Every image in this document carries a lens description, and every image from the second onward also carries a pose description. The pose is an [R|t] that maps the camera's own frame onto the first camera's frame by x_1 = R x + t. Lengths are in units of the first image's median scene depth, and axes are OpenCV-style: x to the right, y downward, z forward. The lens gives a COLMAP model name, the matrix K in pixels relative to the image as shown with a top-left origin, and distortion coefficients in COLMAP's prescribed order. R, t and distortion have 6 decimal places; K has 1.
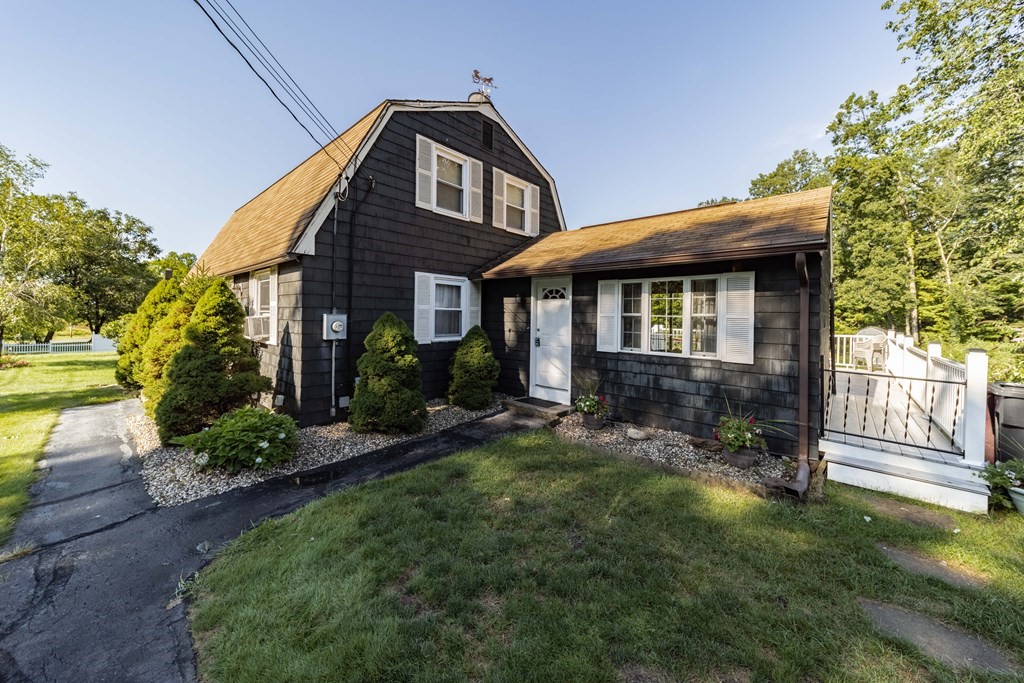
lens RADIAL K [[359.8, 0, 508.6], [0, 359.8, 315.4], [0, 0, 1]] dist [0.010611, -0.000653]
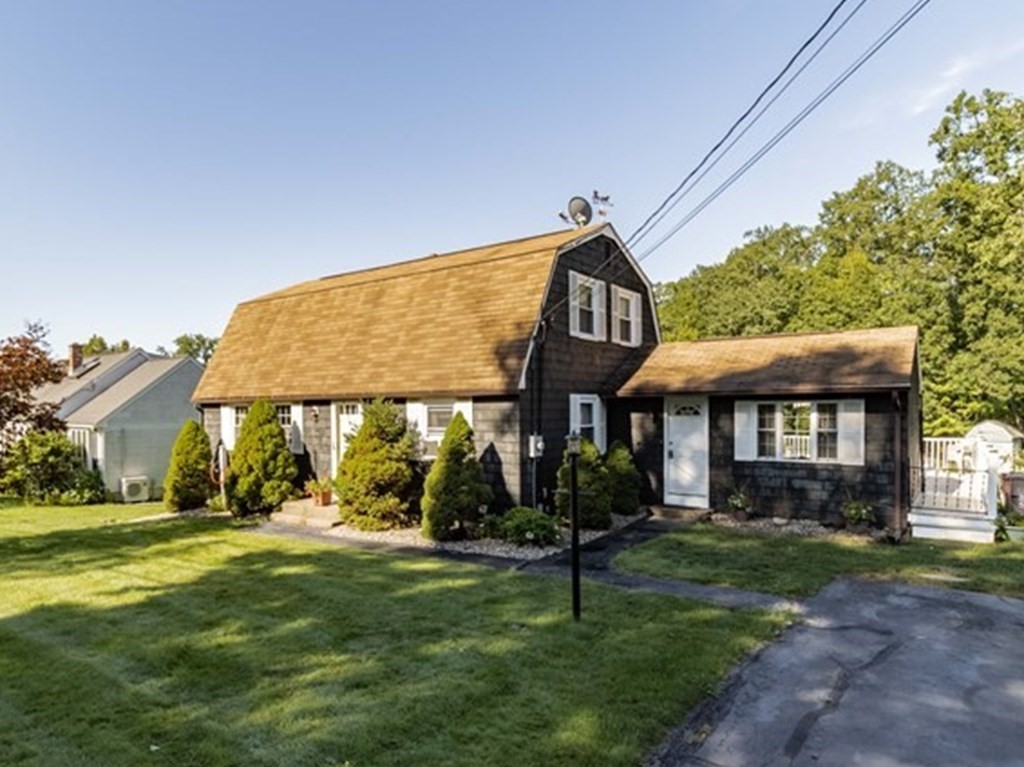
lens RADIAL K [[642.0, 0, 467.1], [0, 642.0, 419.4], [0, 0, 1]] dist [0.013988, 0.001393]
pose [[0.995594, -0.023741, 0.090718, -0.555680], [0.022316, 0.999612, 0.016688, -0.061512], [-0.091079, -0.014590, 0.995737, -0.695173]]
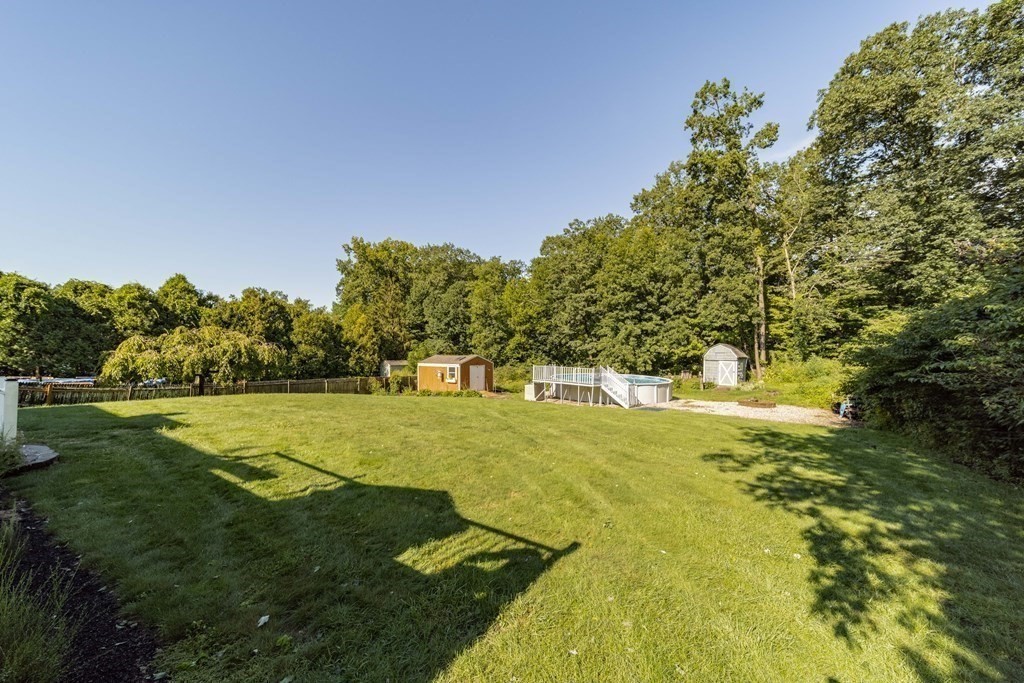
lens RADIAL K [[359.8, 0, 504.9], [0, 359.8, 348.5], [0, 0, 1]] dist [0.010611, -0.000653]
pose [[0.984537, 0.002269, 0.175162, 1.203204], [-0.004386, 0.999922, 0.011700, 0.130567], [-0.175122, -0.012288, 0.984470, 0.821640]]
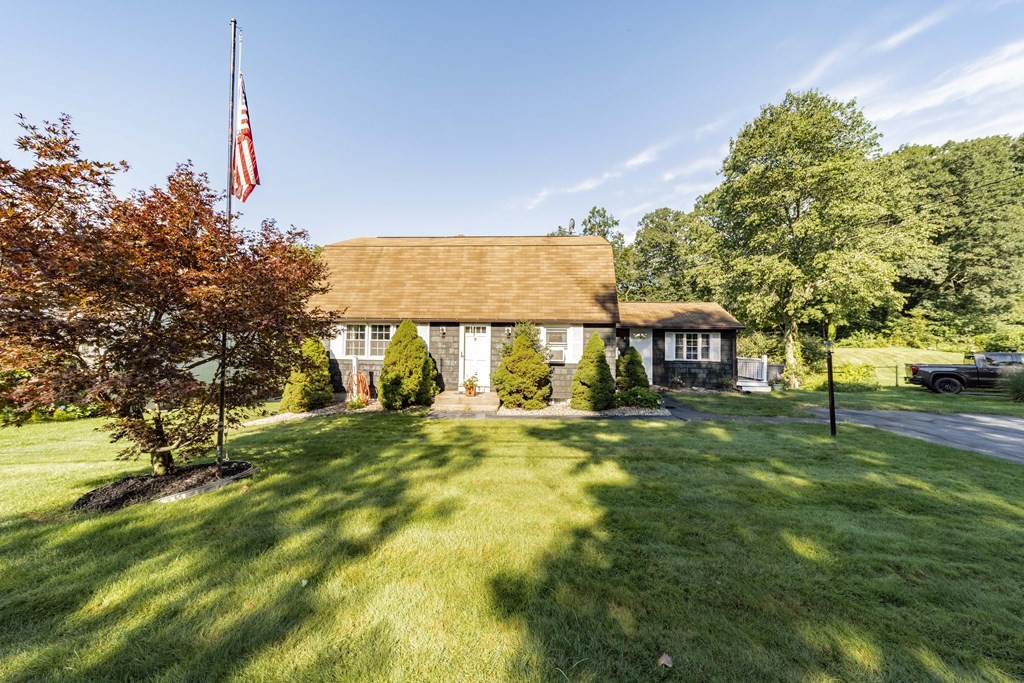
lens RADIAL K [[359.8, 0, 512.7], [0, 359.8, 325.9], [0, 0, 1]] dist [0.010611, -0.000653]
pose [[0.785119, 0.021683, 0.618966, -1.415196], [-0.003637, 0.999531, -0.030401, -0.039975], [-0.619335, 0.021617, 0.784830, -0.192585]]
